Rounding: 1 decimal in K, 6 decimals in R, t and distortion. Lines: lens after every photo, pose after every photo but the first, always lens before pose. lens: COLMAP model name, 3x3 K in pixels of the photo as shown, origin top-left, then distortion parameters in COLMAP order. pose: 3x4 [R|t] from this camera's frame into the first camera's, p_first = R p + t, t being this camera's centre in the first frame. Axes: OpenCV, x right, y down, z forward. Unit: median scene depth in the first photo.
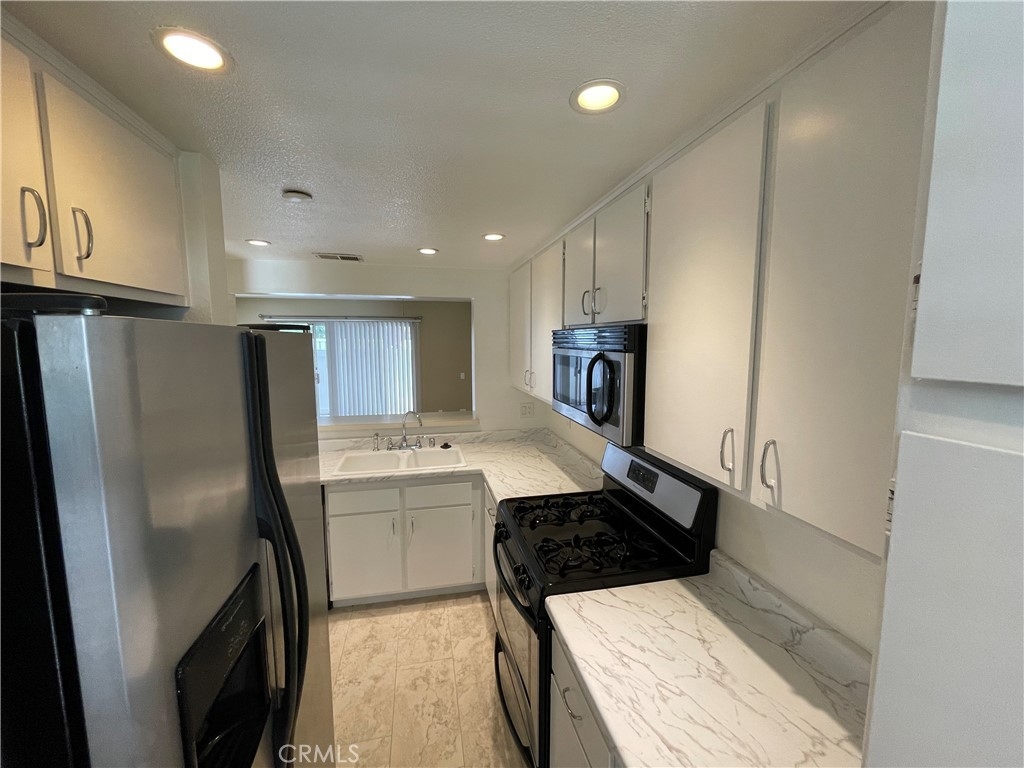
lens RADIAL K [[414.9, 0, 511.8], [0, 414.9, 384.0], [0, 0, 1]] dist [-0.003088, 0.000529]
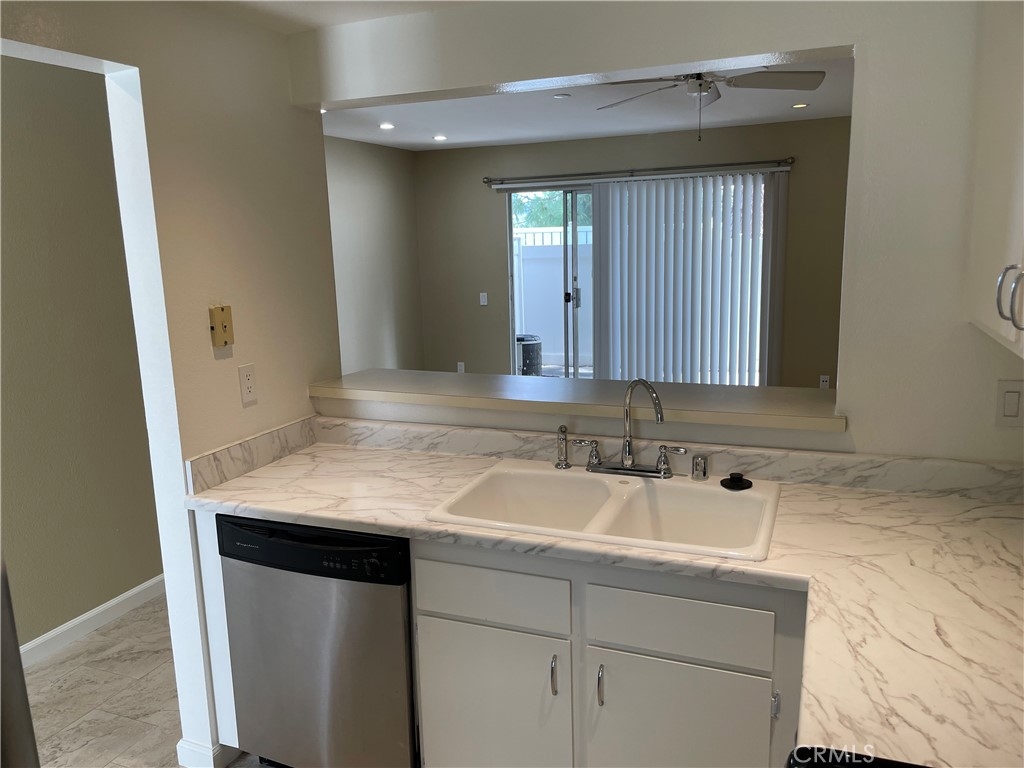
lens RADIAL K [[780.6, 0, 501.5], [0, 780.6, 390.1], [0, 0, 1]] dist [0.075959, -0.106281]
pose [[0.818308, 0.085848, -0.568333, 0.069566], [-0.031398, 0.993983, 0.104936, 0.005311], [0.573922, -0.068025, 0.816080, 0.404716]]
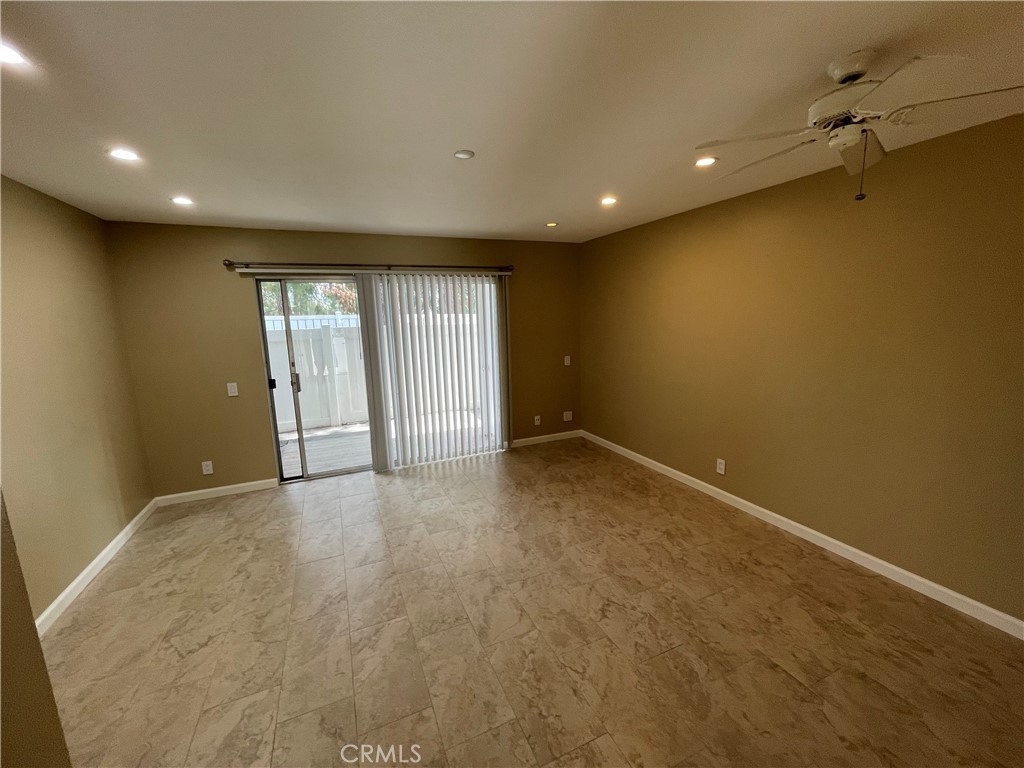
lens RADIAL K [[414.9, 0, 509.6], [0, 414.9, 382.3], [0, 0, 1]] dist [-0.003088, 0.000529]
pose [[0.980992, -0.059569, 0.184680, -1.040650], [0.049887, 0.997148, 0.056636, -0.087740], [-0.187527, -0.046346, 0.981166, 1.220198]]
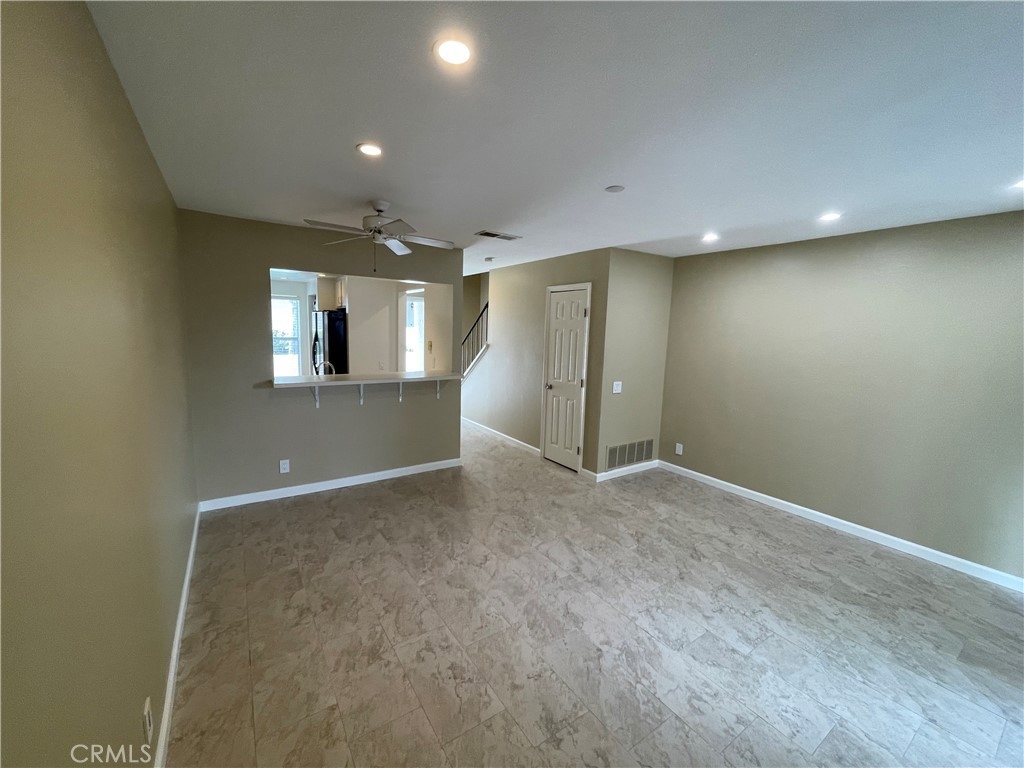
lens RADIAL K [[414.9, 0, 508.6], [0, 414.9, 384.8], [0, 0, 1]] dist [-0.003088, 0.000529]
pose [[-0.932036, 0.021290, -0.361740, -0.360770], [-0.068634, 0.969831, 0.233917, -0.274379], [0.355807, 0.242846, -0.902456, 2.975728]]
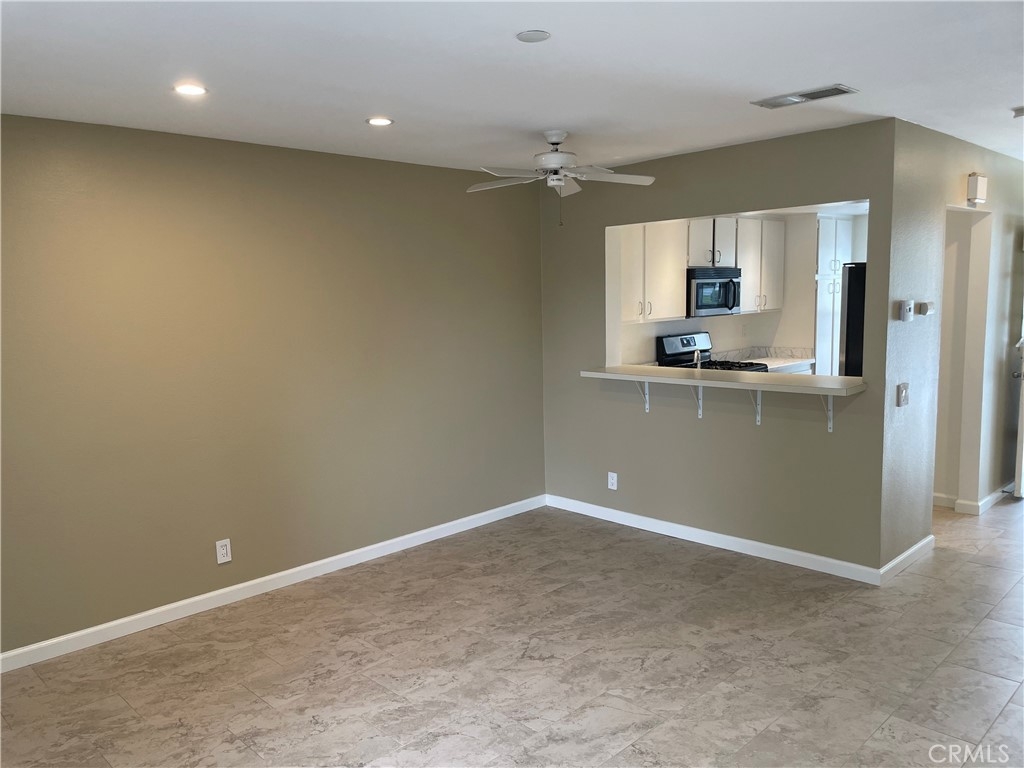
lens RADIAL K [[780.6, 0, 504.8], [0, 780.6, 391.0], [0, 0, 1]] dist [0.075959, -0.106281]
pose [[-0.525664, -0.094916, 0.845380, -1.802999], [0.119375, 0.975693, 0.183775, -0.261040], [-0.842275, 0.197522, -0.501556, 2.699799]]
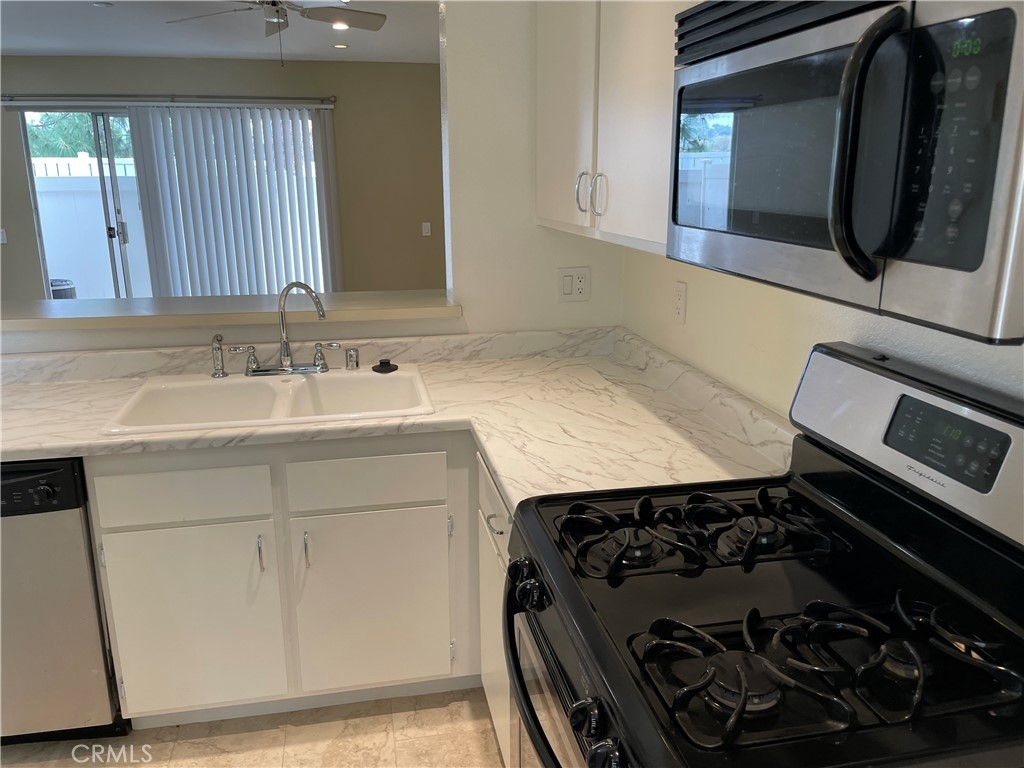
lens RADIAL K [[780.6, 0, 503.3], [0, 780.6, 387.1], [0, 0, 1]] dist [0.075959, -0.106281]
pose [[0.999661, 0.001985, -0.025942, -0.020651], [0.002171, 0.987248, 0.159176, 0.052919], [0.025927, -0.159178, 0.986909, 0.256299]]
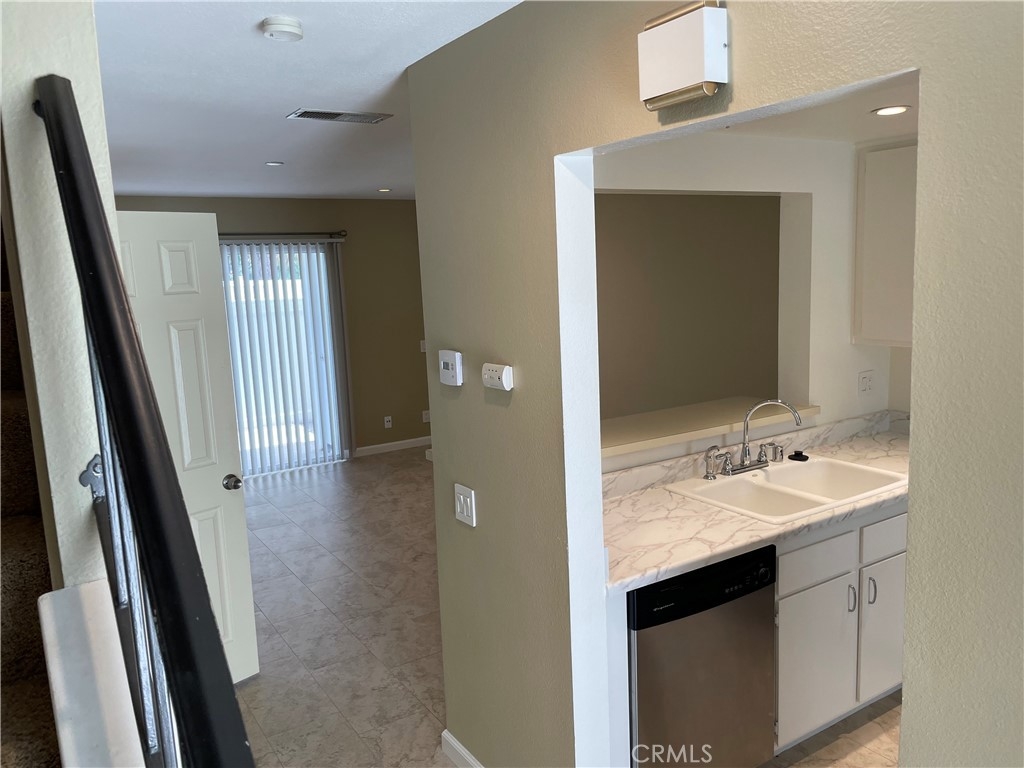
lens RADIAL K [[780.6, 0, 521.6], [0, 780.6, 383.0], [0, 0, 1]] dist [0.075959, -0.106281]
pose [[0.935131, -0.088310, 0.343121, -1.085512], [0.075545, 0.995867, 0.050421, -0.042713], [-0.346156, -0.021229, 0.937937, 0.145824]]
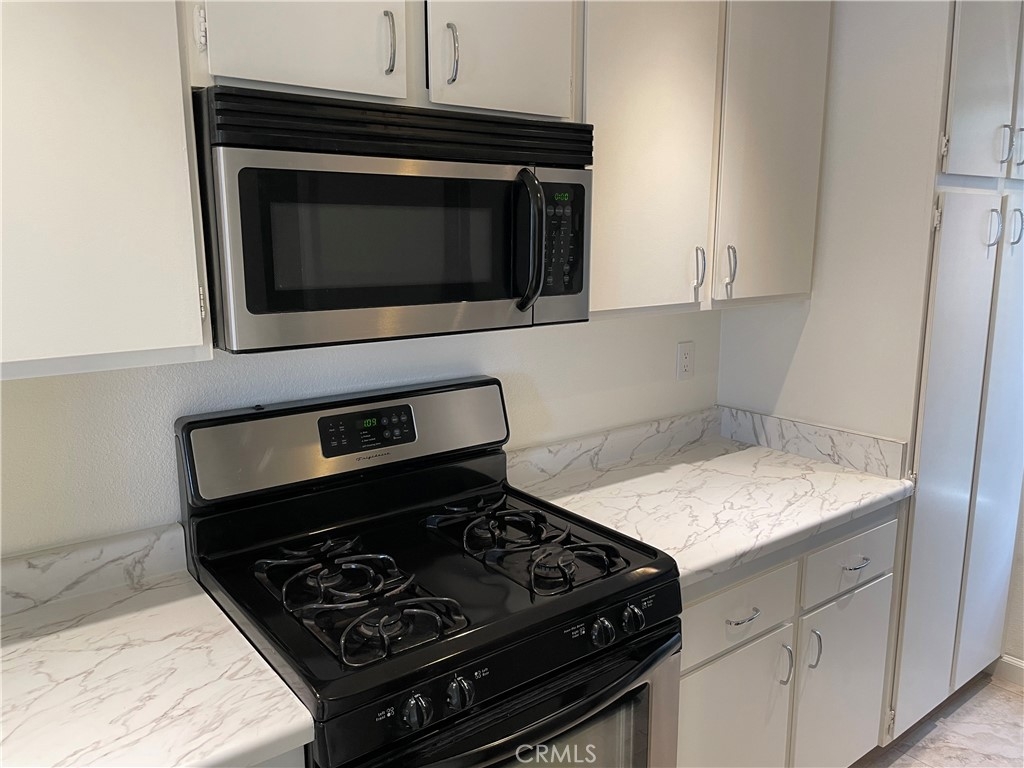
lens RADIAL K [[780.6, 0, 514.6], [0, 780.6, 384.0], [0, 0, 1]] dist [0.075959, -0.106281]
pose [[-0.415179, -0.178199, 0.892116, -0.425045], [0.100735, 0.965593, 0.239756, -0.030105], [-0.904145, 0.189409, -0.382943, 0.852699]]
